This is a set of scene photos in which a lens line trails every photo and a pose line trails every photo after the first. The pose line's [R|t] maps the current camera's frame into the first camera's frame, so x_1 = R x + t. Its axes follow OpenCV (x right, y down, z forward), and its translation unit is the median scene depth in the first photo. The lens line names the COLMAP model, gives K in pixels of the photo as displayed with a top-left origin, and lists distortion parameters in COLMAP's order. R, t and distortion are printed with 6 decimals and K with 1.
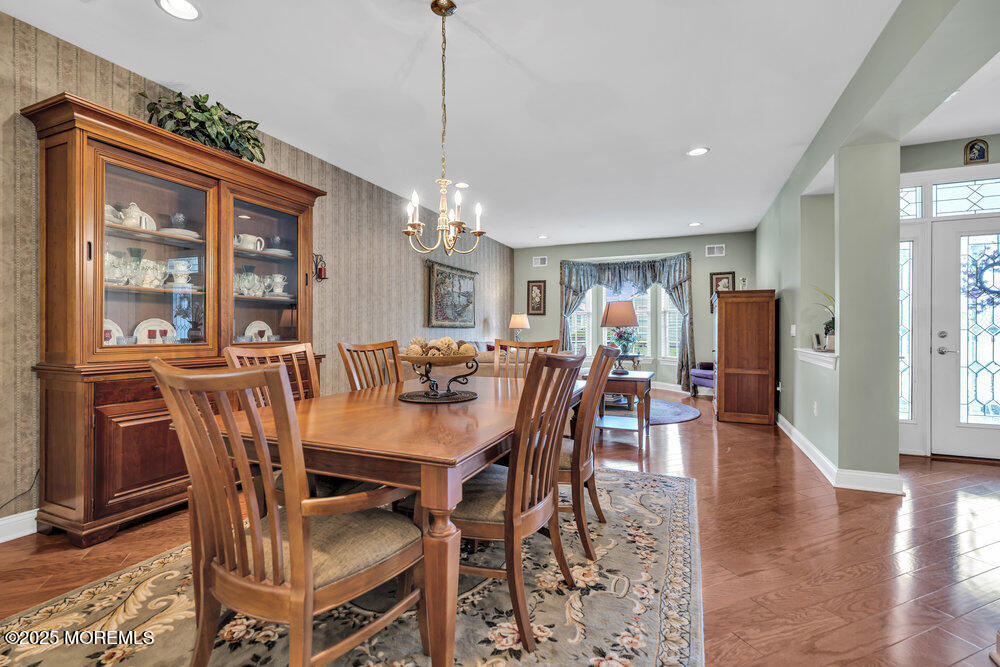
lens RADIAL K [[442.6, 0, 503.0], [0, 442.6, 330.6], [0, 0, 1]] dist [-0.013672, 0.001681]
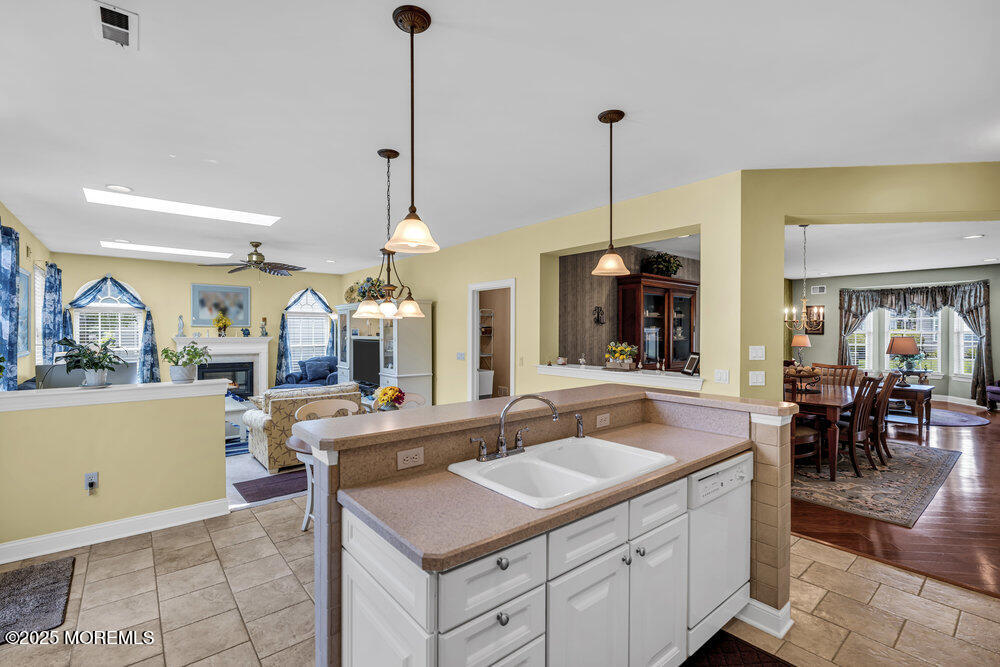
lens RADIAL K [[442.6, 0, 494.2], [0, 442.6, 335.4], [0, 0, 1]] dist [-0.013672, 0.001681]
pose [[0.878137, 0.002170, -0.478405, -0.129937], [0.001392, 0.999974, 0.007090, -0.046103], [0.478407, -0.006892, 0.878111, -0.517334]]
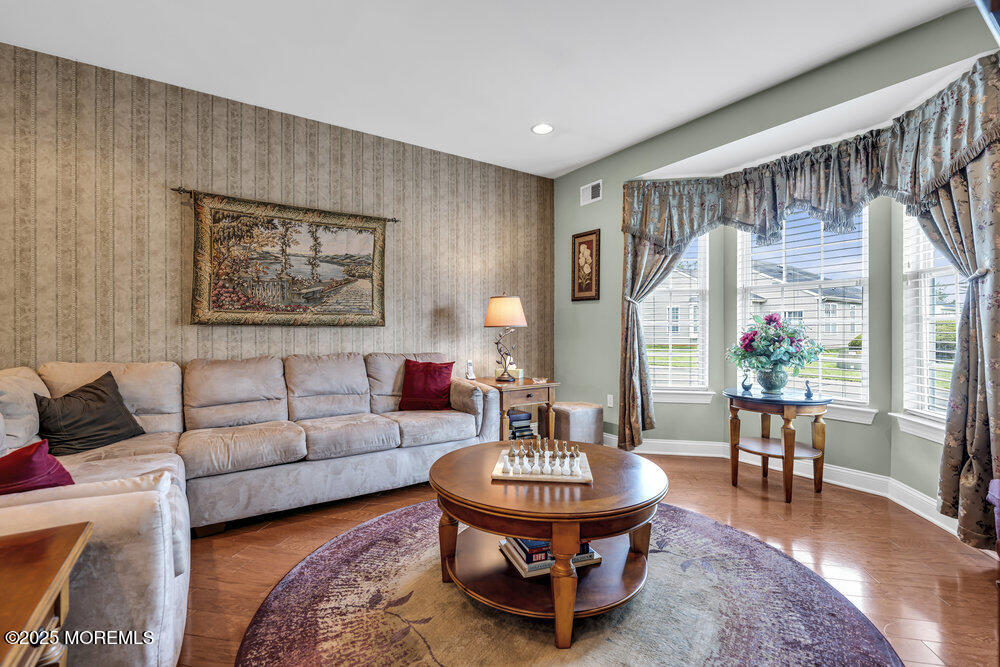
lens RADIAL K [[442.6, 0, 498.3], [0, 442.6, 331.6], [0, 0, 1]] dist [-0.013672, 0.001681]
pose [[0.836282, 0.000848, -0.548299, 0.294686], [-0.000098, 0.999999, 0.001397, 0.000013], [0.548300, -0.001114, 0.836281, 0.571220]]
